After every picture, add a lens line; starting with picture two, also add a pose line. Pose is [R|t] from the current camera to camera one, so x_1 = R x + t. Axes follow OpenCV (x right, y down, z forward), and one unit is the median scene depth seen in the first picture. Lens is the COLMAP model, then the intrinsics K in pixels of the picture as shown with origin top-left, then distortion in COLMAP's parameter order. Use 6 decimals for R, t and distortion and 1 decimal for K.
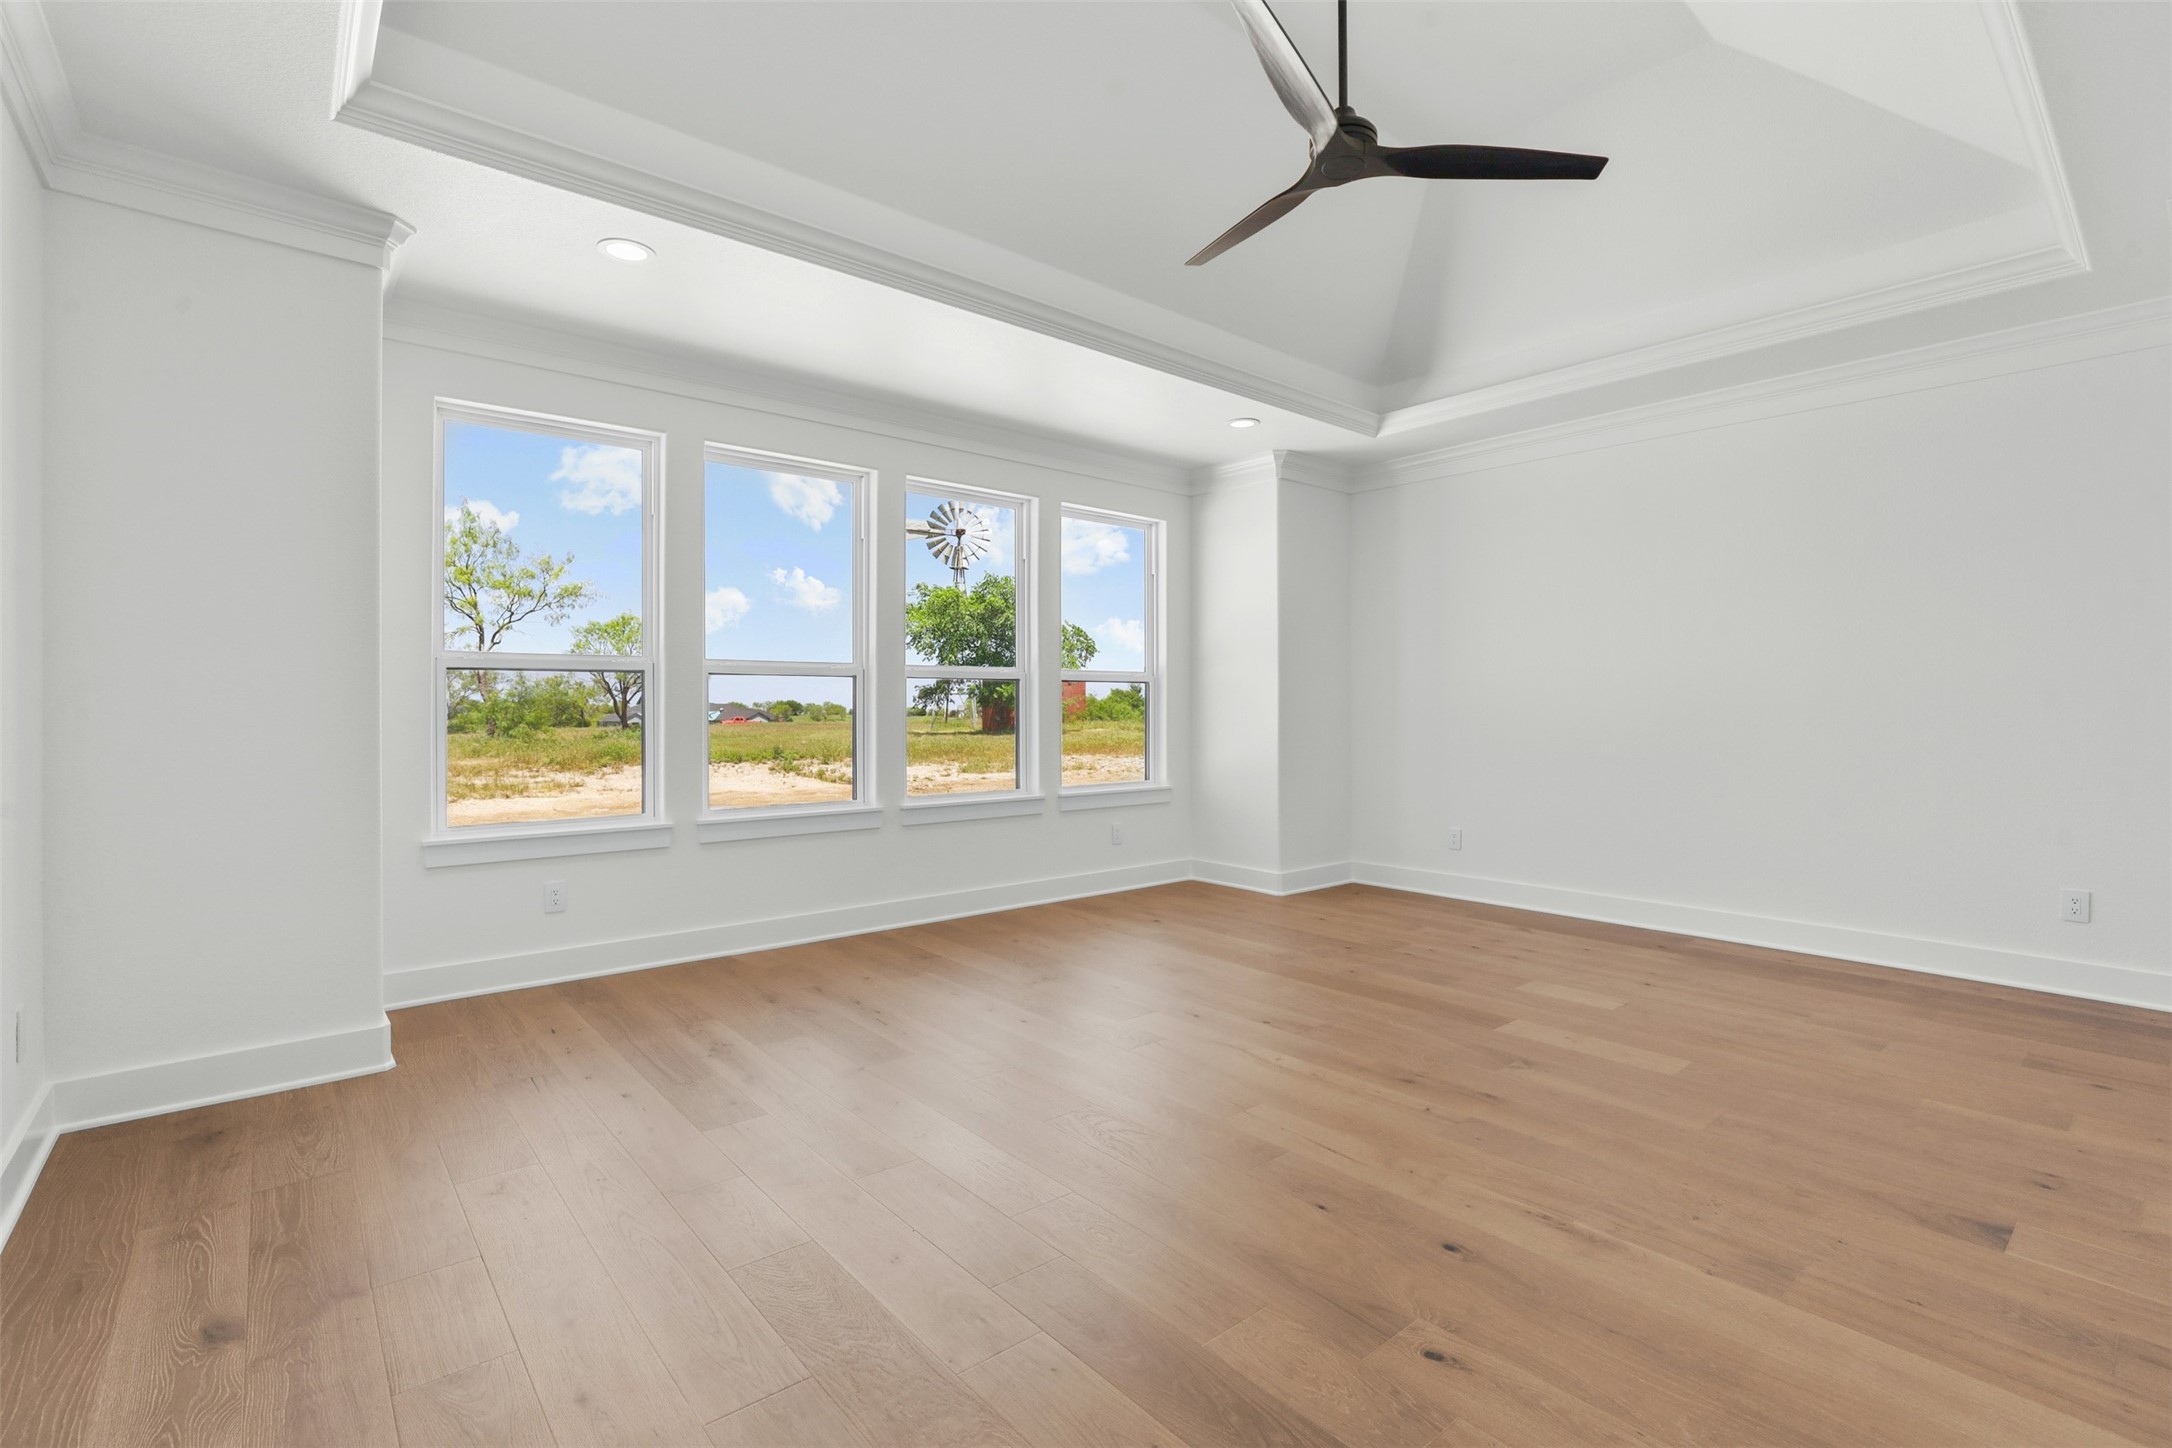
lens RADIAL K [[978.8, 0, 1085.1], [0, 978.8, 714.2], [0, 0, 1]] dist [-0.005698, -0.000460]
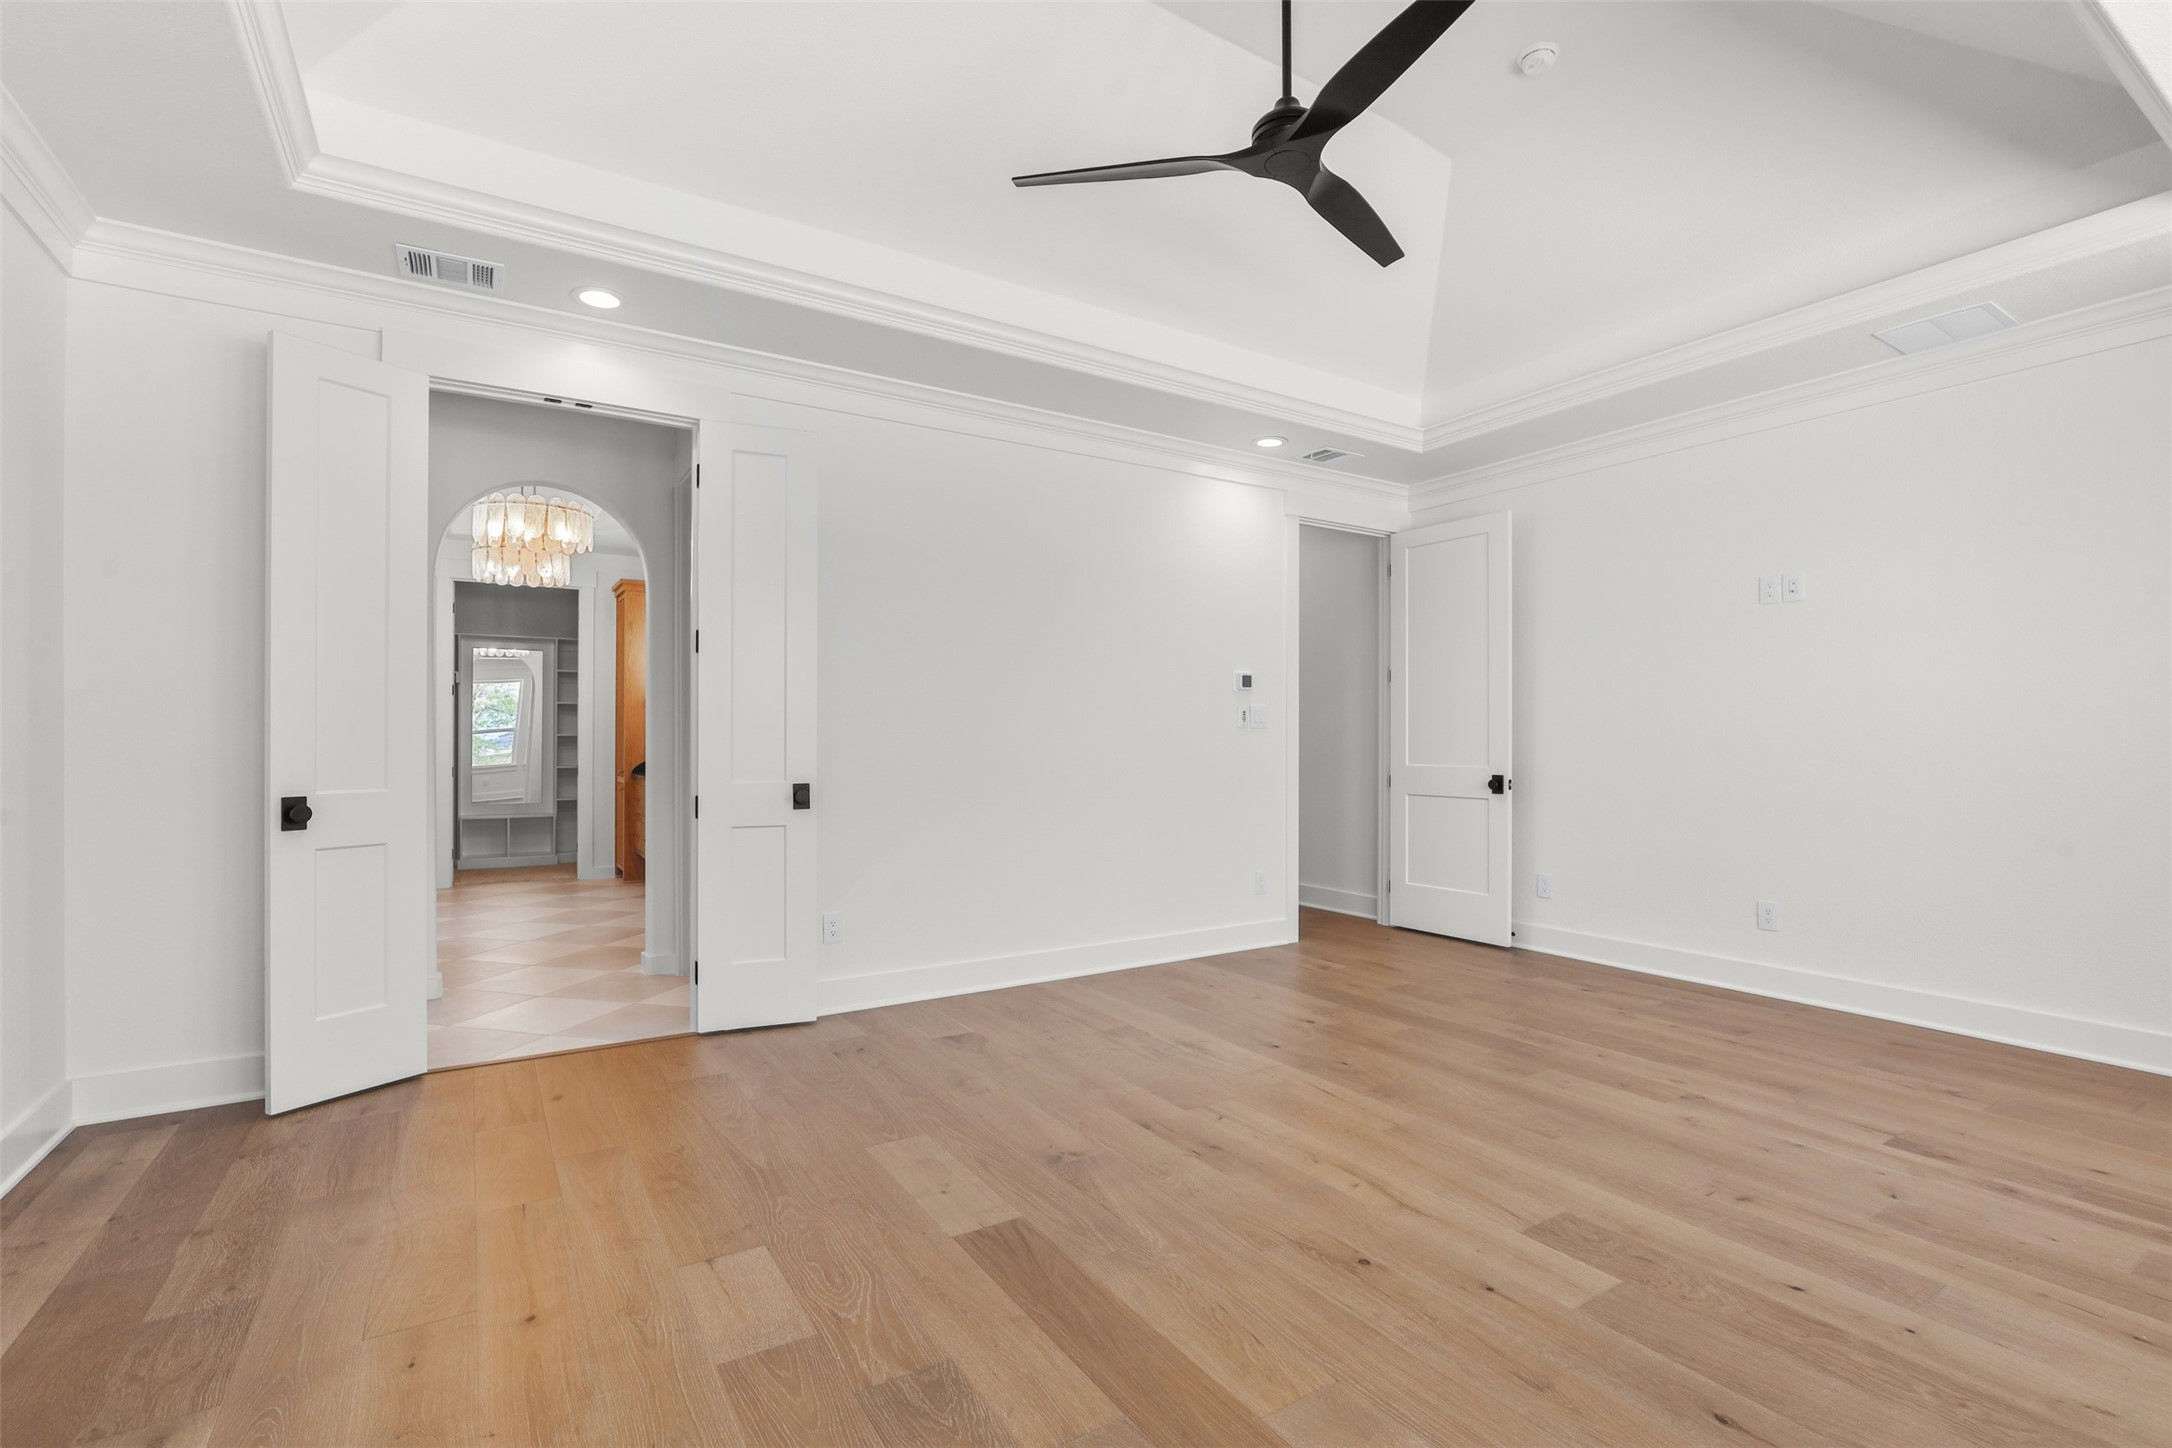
lens RADIAL K [[978.8, 0, 1086.5], [0, 978.8, 729.6], [0, 0, 1]] dist [-0.005698, -0.000460]
pose [[-0.990800, -0.000029, 0.135335, 0.456256], [-0.000862, 0.999981, -0.006097, -0.014706], [-0.135332, -0.006158, -0.990781, 2.700169]]
